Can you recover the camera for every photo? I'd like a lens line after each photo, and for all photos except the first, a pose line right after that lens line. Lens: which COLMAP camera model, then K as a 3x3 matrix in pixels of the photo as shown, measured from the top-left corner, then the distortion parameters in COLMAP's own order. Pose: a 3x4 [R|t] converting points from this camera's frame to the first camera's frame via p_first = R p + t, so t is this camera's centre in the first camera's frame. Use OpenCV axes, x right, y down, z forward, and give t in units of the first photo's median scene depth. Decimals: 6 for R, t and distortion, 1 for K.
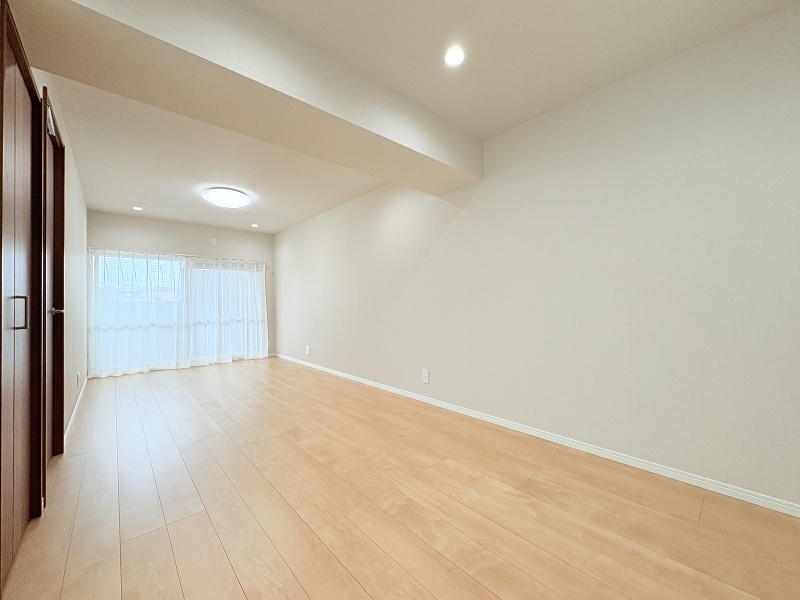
lens RADIAL K [[317.6, 0, 399.0], [0, 317.6, 297.6], [0, 0, 1]] dist [-0.004609, 0.000688]
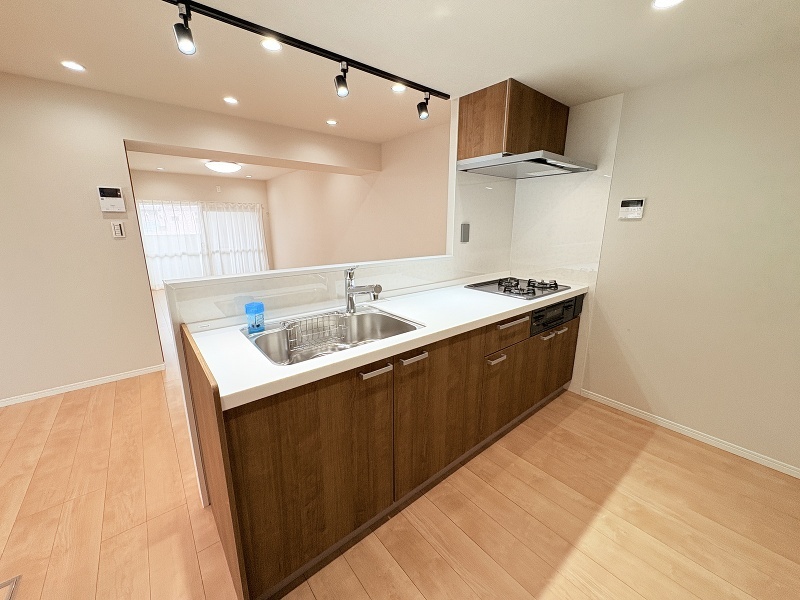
lens RADIAL K [[317.6, 0, 399.0], [0, 317.6, 297.6], [0, 0, 1]] dist [-0.004609, 0.000688]
pose [[0.998900, 0.019882, -0.042462, 0.215350], [-0.008829, 0.969205, 0.246095, -0.074053], [0.046048, -0.245450, 0.968315, -0.332575]]
